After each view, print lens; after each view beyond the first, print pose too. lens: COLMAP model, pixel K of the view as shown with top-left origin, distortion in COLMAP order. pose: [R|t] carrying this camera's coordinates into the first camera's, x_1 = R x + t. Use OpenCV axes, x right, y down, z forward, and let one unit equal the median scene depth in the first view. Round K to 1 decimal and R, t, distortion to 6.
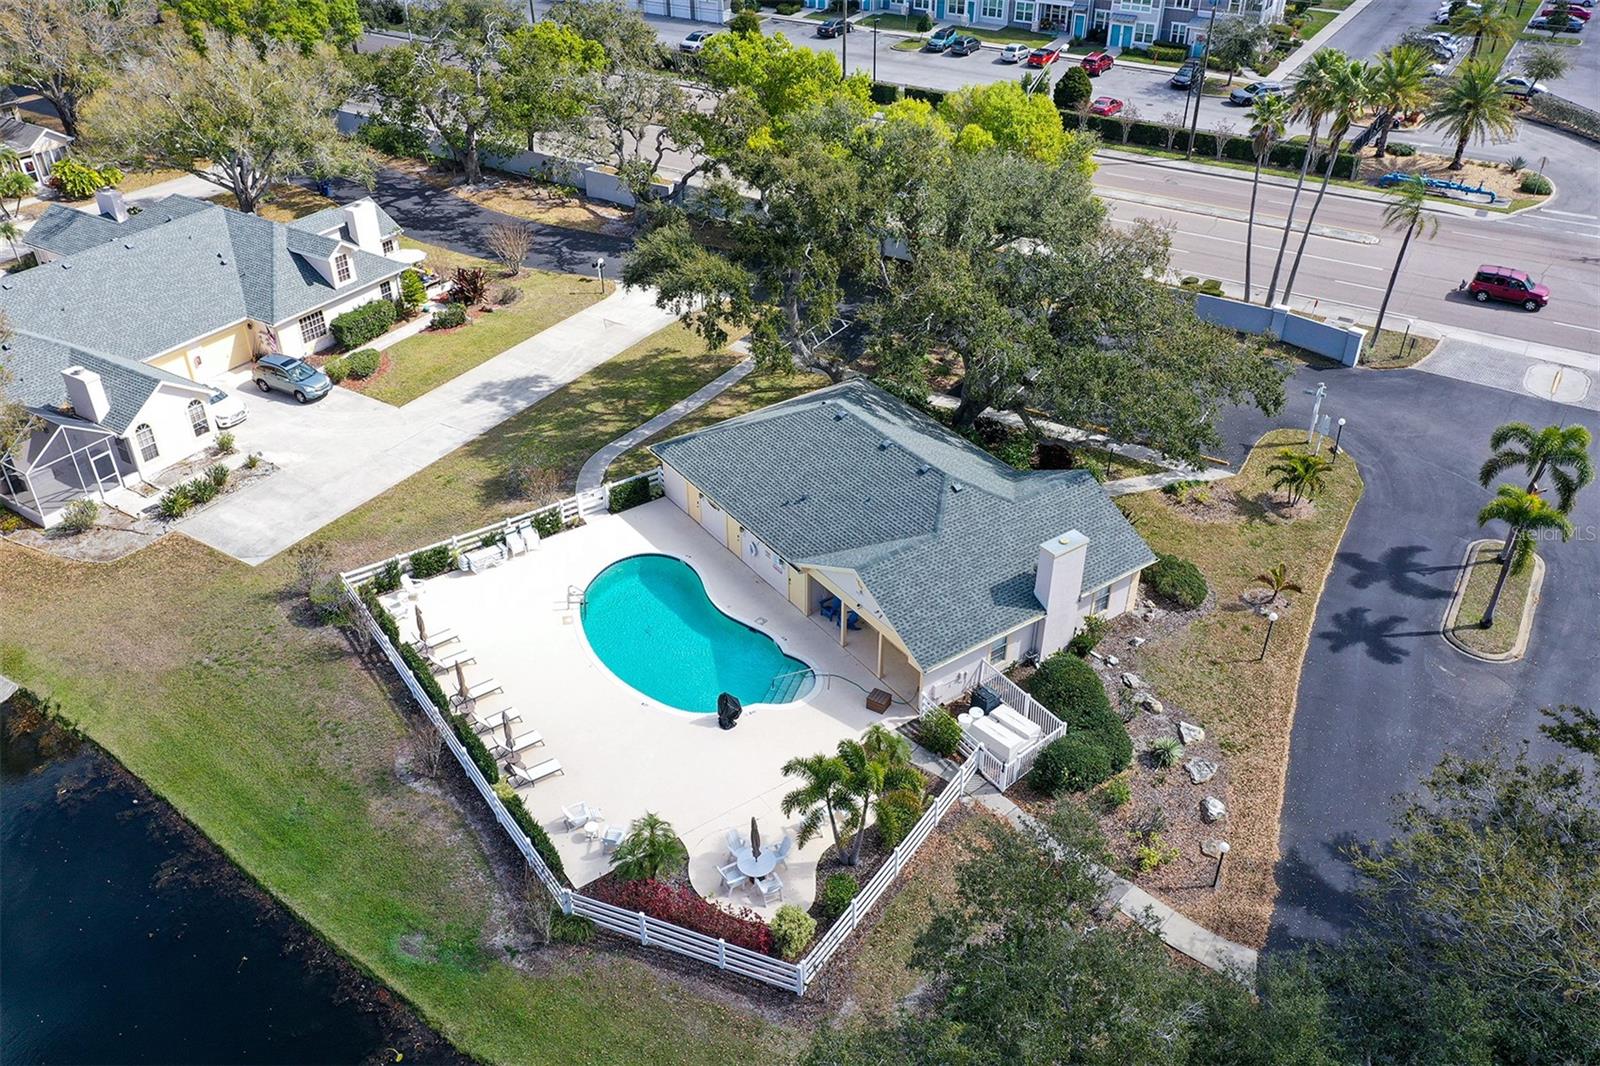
lens RADIAL K [[1260.7, 0, 800.0], [0, 1260.7, 533.0], [0, 0, 1]] dist [0.013822, 0.004827]
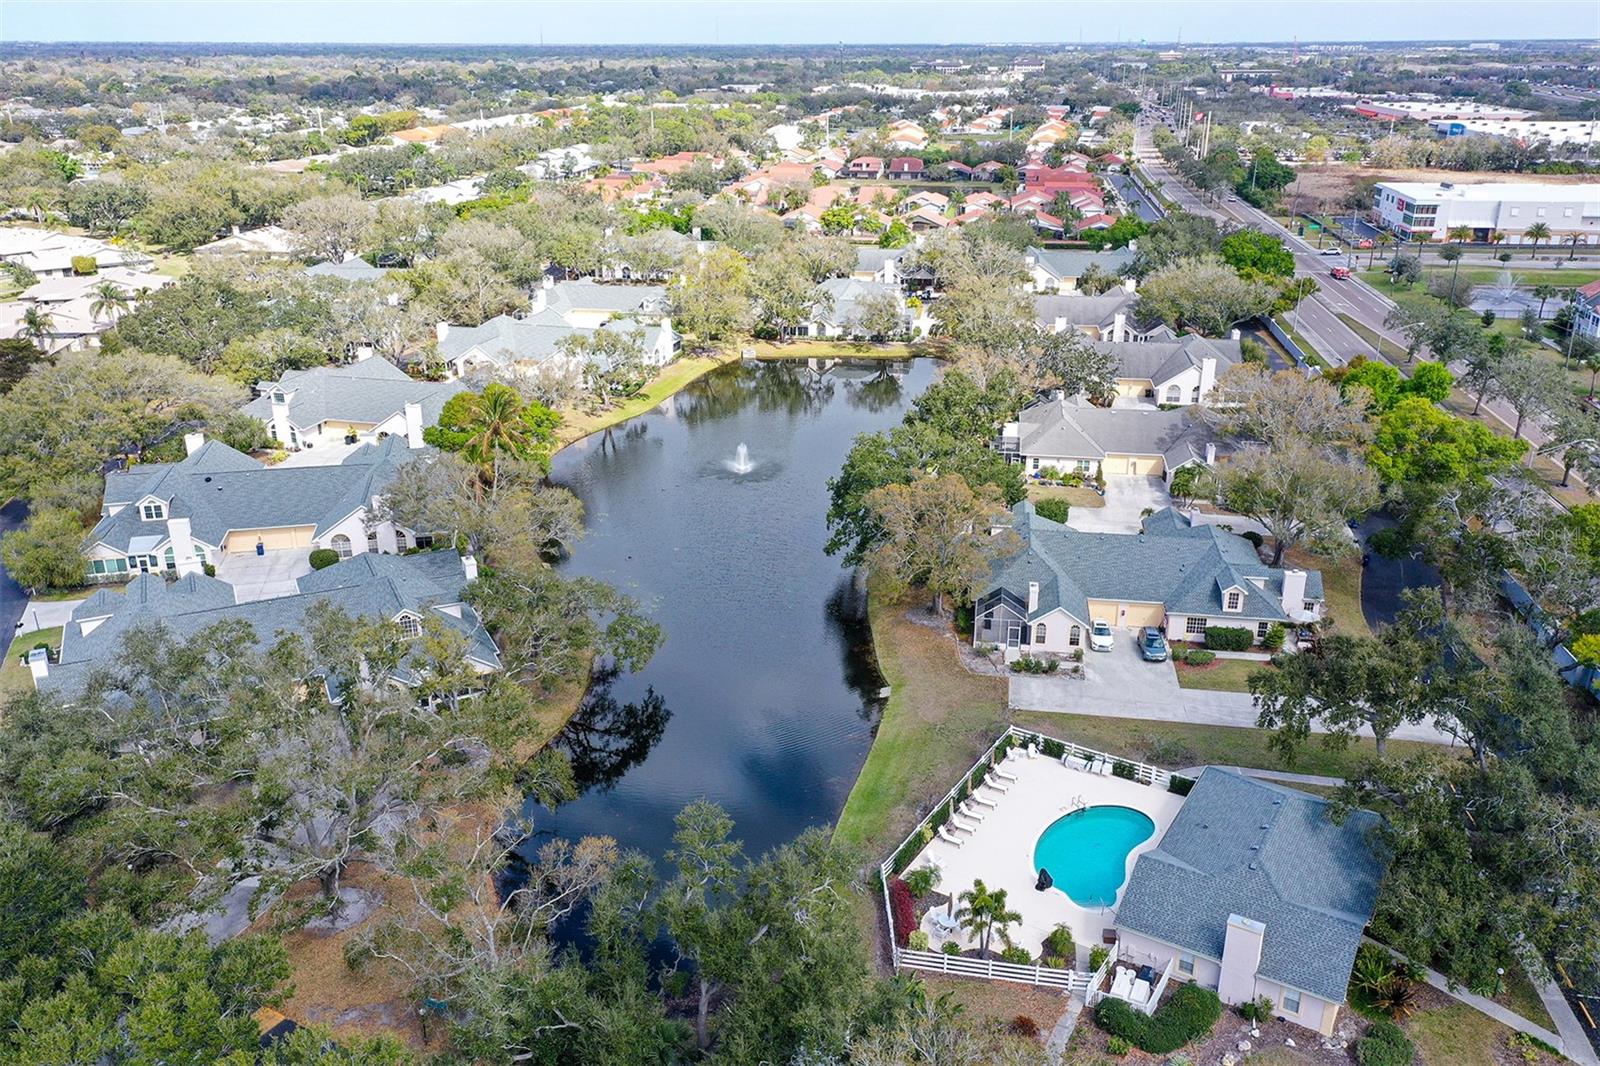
lens RADIAL K [[1260.7, 0, 800.0], [0, 1260.7, 533.0], [0, 0, 1]] dist [0.013822, 0.004827]
pose [[0.393794, 0.329860, -0.857974, 0.836649], [-0.516490, 0.851517, 0.090318, -0.179802], [0.760371, 0.407568, 0.505692, -0.212980]]
